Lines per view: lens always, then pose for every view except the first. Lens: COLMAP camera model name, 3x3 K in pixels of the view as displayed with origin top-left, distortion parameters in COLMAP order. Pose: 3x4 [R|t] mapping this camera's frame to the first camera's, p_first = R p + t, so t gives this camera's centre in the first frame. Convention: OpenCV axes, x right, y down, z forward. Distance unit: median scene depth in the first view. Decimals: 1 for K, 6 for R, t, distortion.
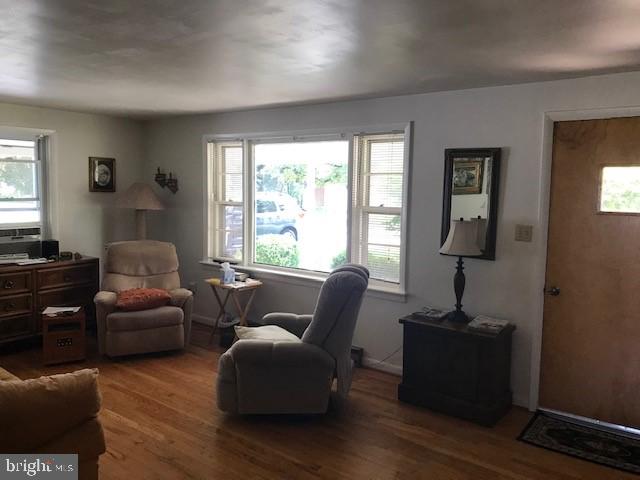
lens RADIAL K [[522.9, 0, 320.0], [0, 522.9, 240.0], [0, 0, 1]] dist [-0.003639, -0.002174]
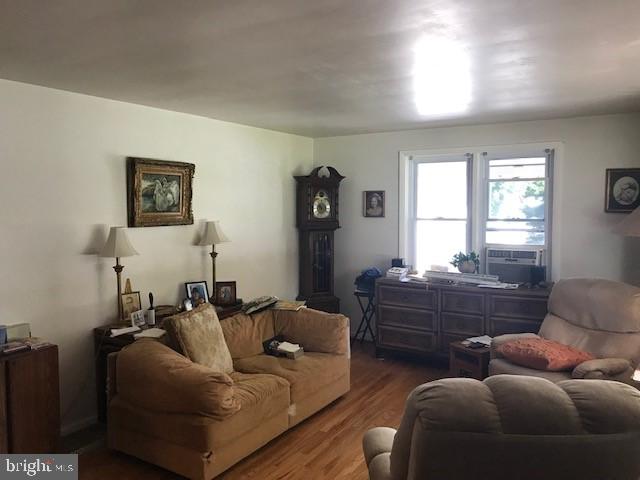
lens RADIAL K [[522.9, 0, 320.0], [0, 522.9, 240.0], [0, 0, 1]] dist [-0.003639, -0.002174]
pose [[0.081632, 0.050278, -0.995394, 0.342495], [-0.091239, 0.994910, 0.042771, -0.048823], [0.992478, 0.087327, 0.085804, 0.552492]]
